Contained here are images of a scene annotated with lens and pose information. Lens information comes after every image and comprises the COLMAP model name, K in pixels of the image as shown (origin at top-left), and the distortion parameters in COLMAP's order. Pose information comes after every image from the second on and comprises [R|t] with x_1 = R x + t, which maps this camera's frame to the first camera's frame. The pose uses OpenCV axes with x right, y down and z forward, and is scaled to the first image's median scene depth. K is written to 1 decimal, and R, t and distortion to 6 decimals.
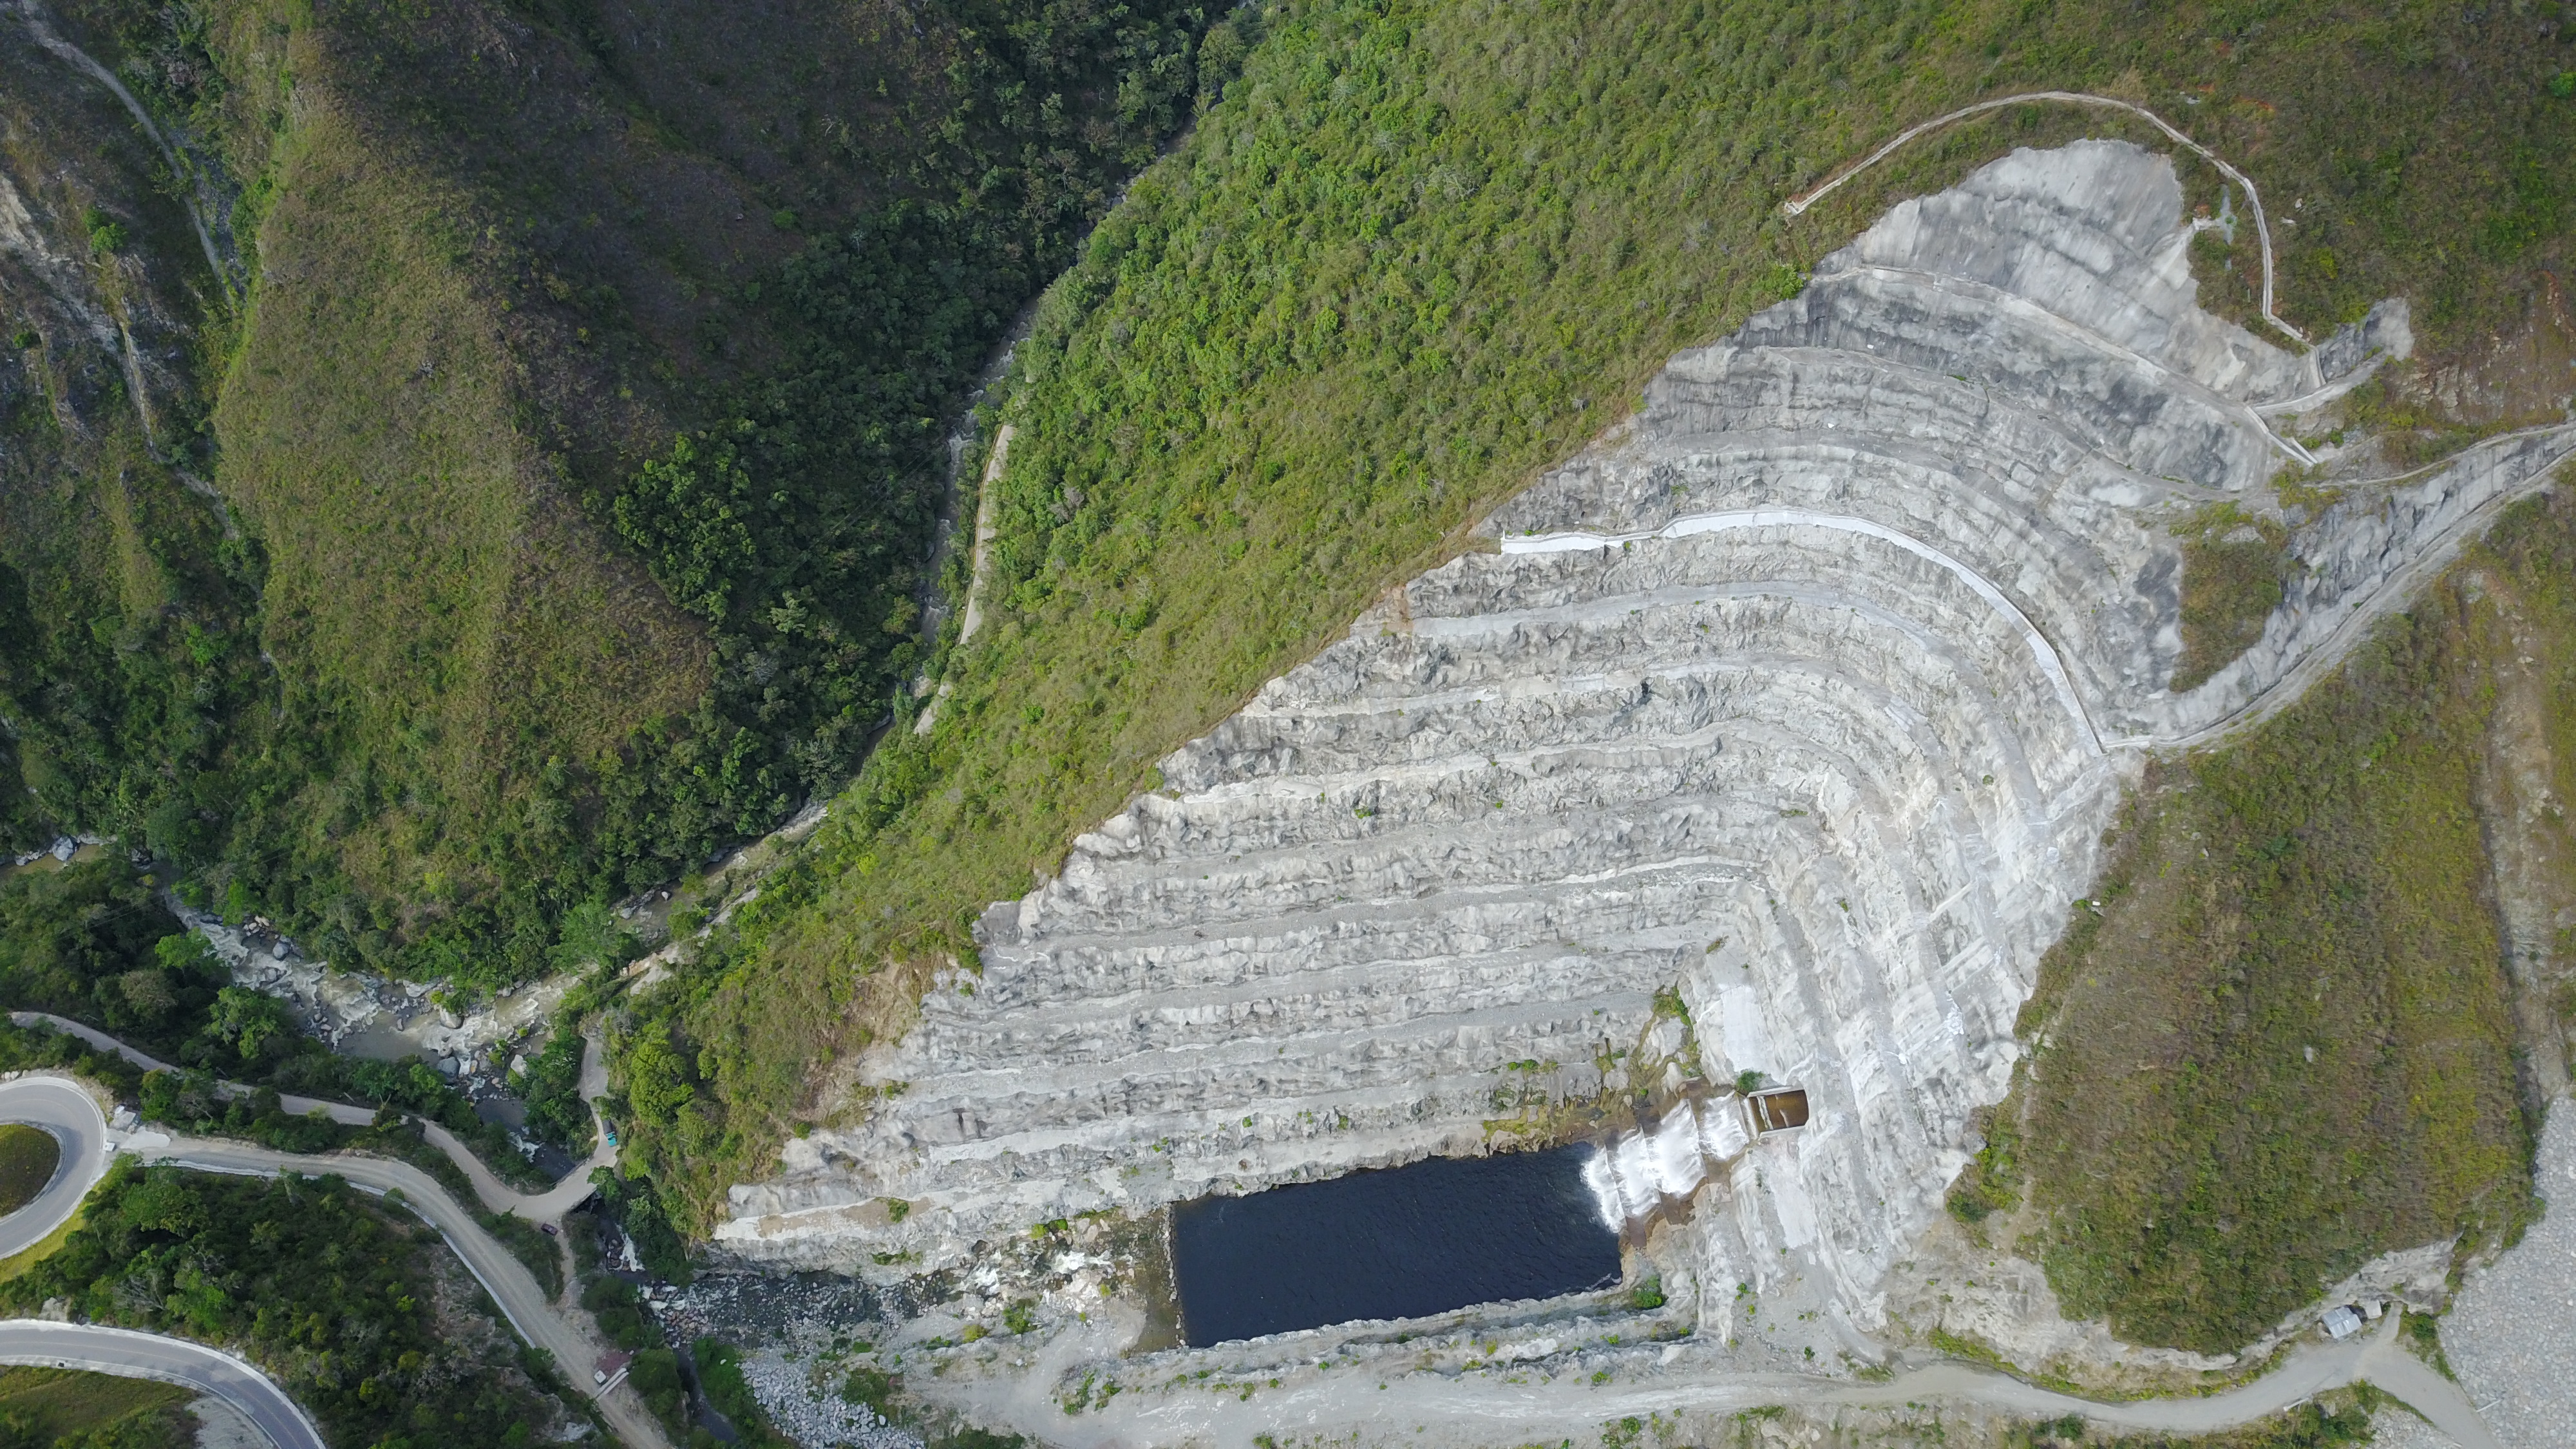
lens RADIAL K [[2026.3, 0, 1205.7], [0, 2026.3, 736.7], [0, 0, 1]] dist [0.008427, 0.003715]
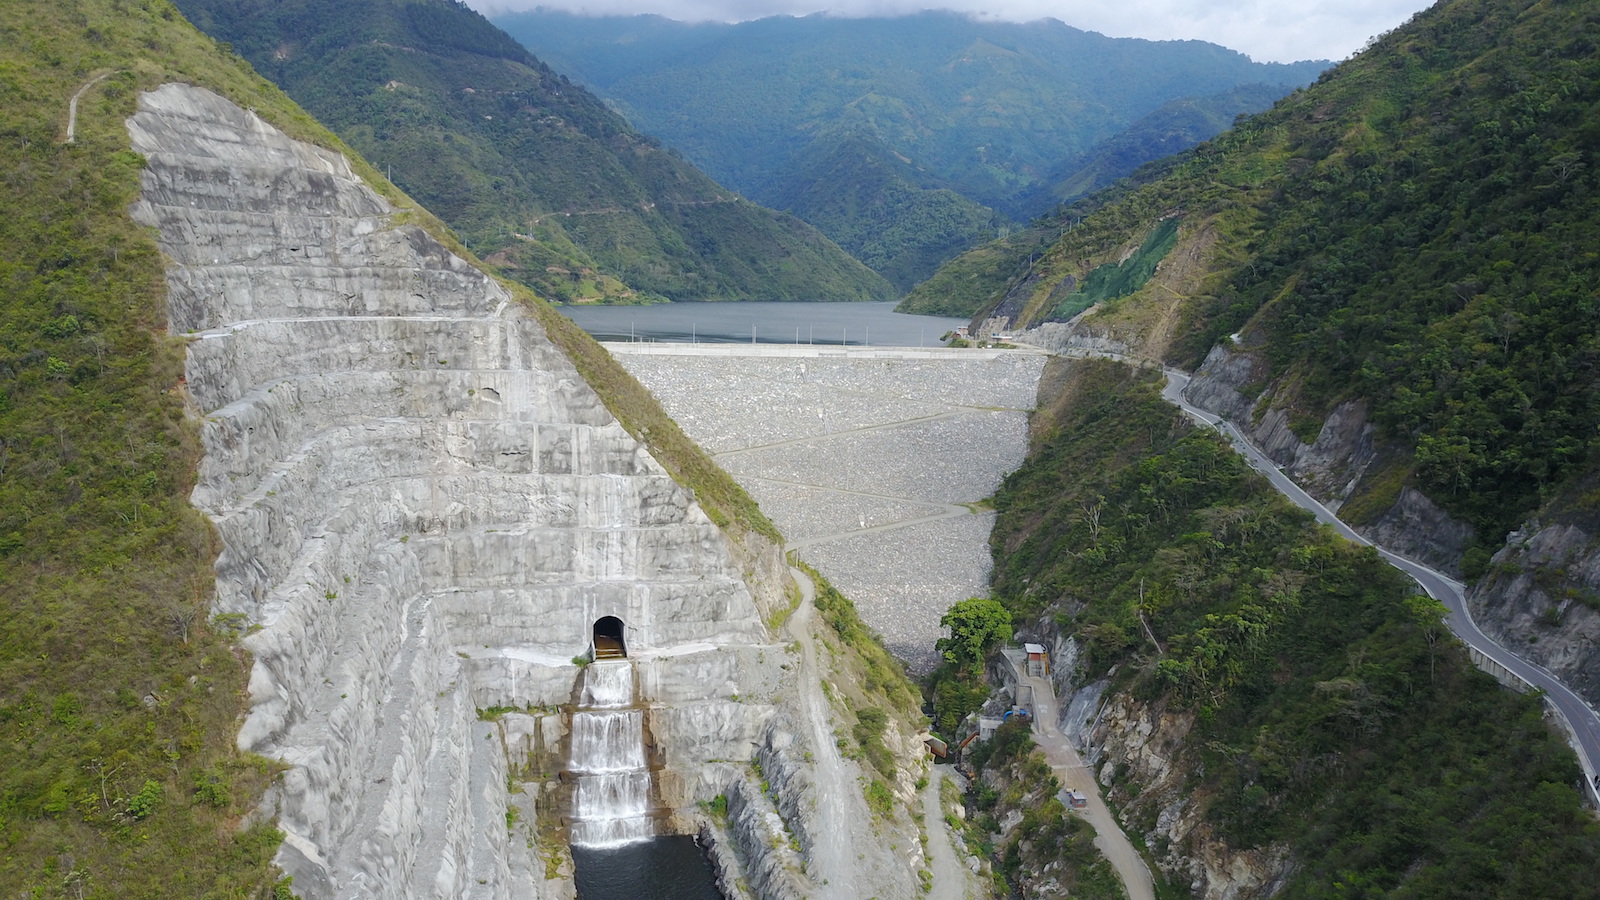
lens RADIAL K [[1230.4, 0, 798.5], [0, 1230.4, 446.7], [0, 0, 1]] dist [0.007275, 0.002498]
pose [[-0.123088, -0.109948, 0.986286, -0.527270], [0.830689, 0.532337, 0.163012, 0.092087], [-0.542959, 0.839362, 0.025808, 0.853667]]
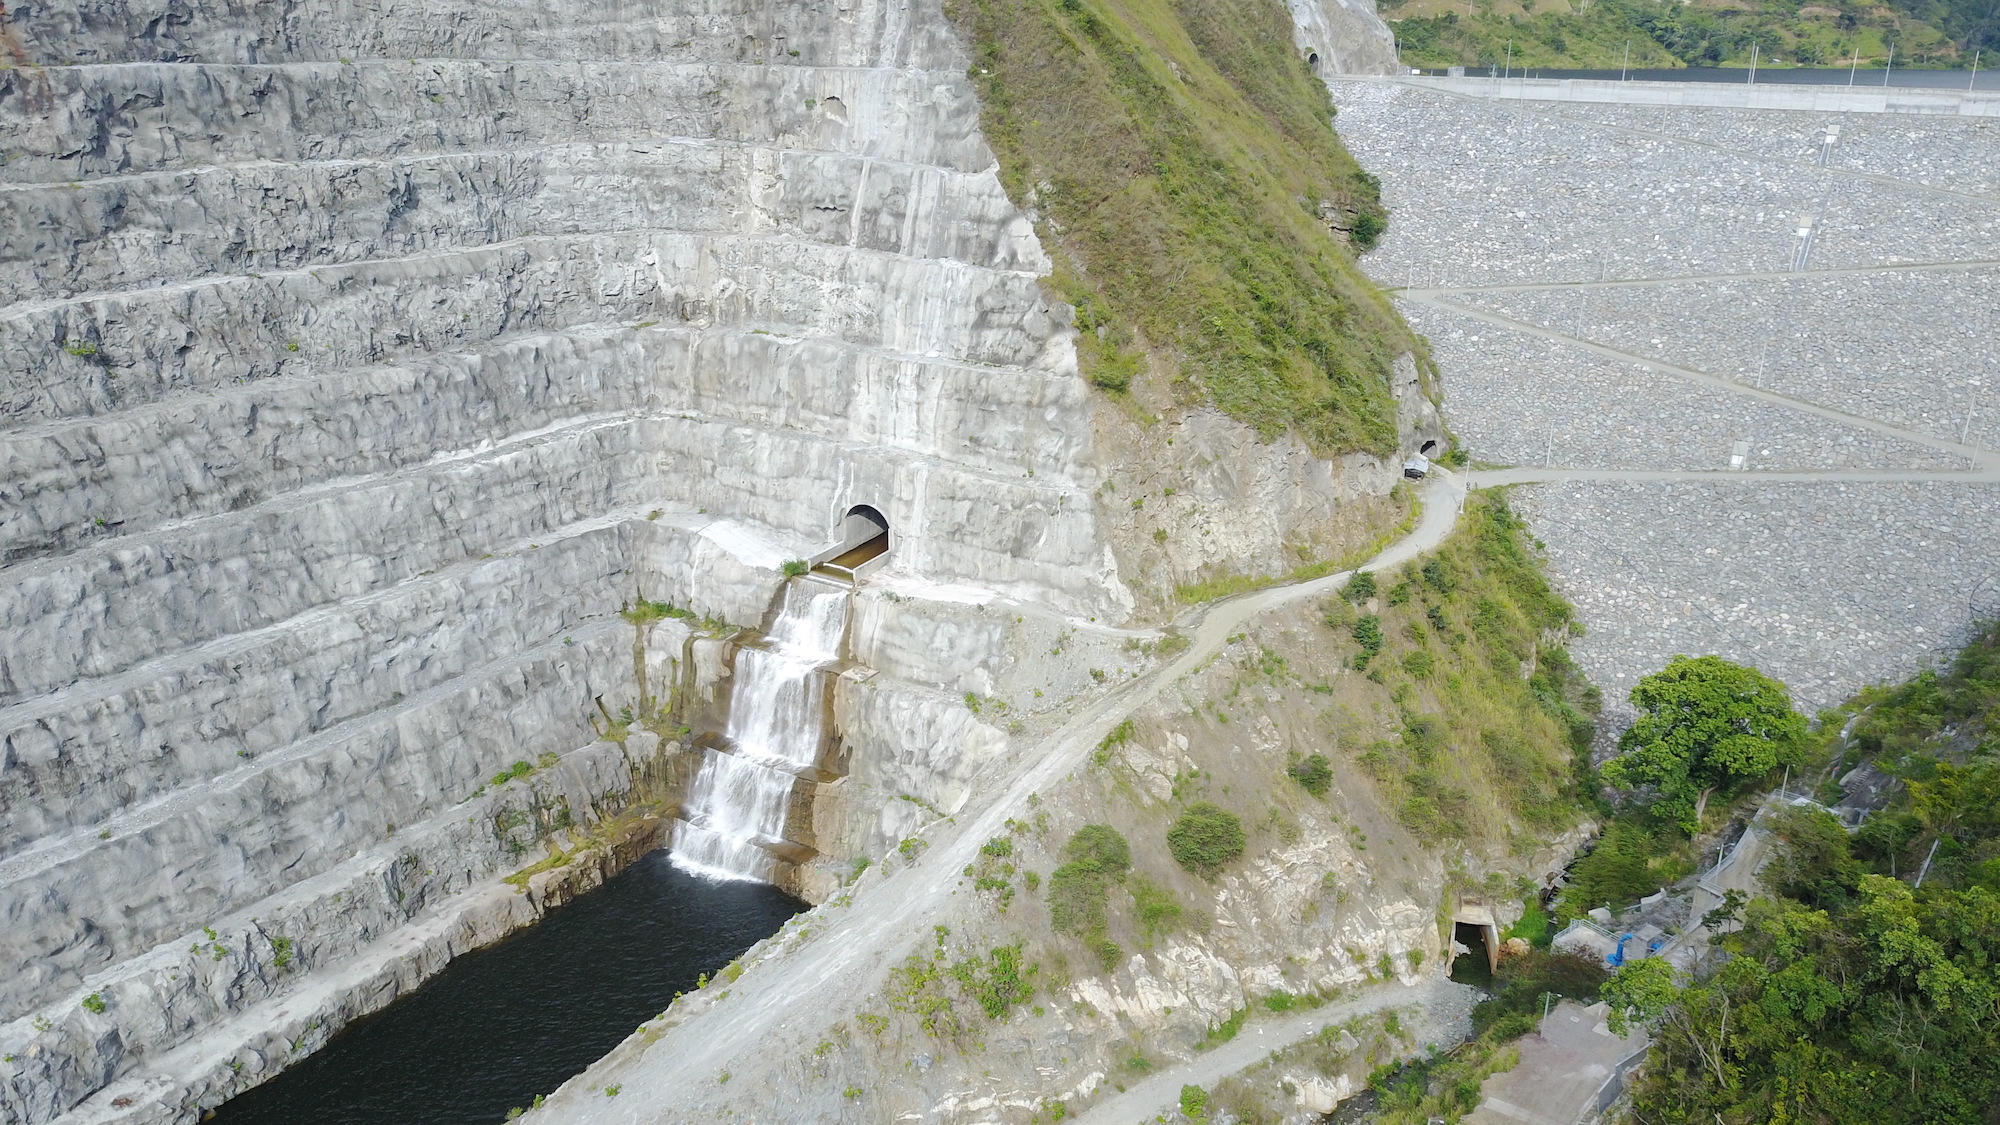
lens RADIAL K [[1537.9, 0, 999.5], [0, 1537.9, 577.1], [0, 0, 1]] dist [0.007275, 0.002498]
pose [[0.643074, -0.214653, 0.735105, -0.107888], [0.630324, 0.693511, -0.348904, 0.447890], [-0.434911, 0.687726, 0.581280, 0.688114]]
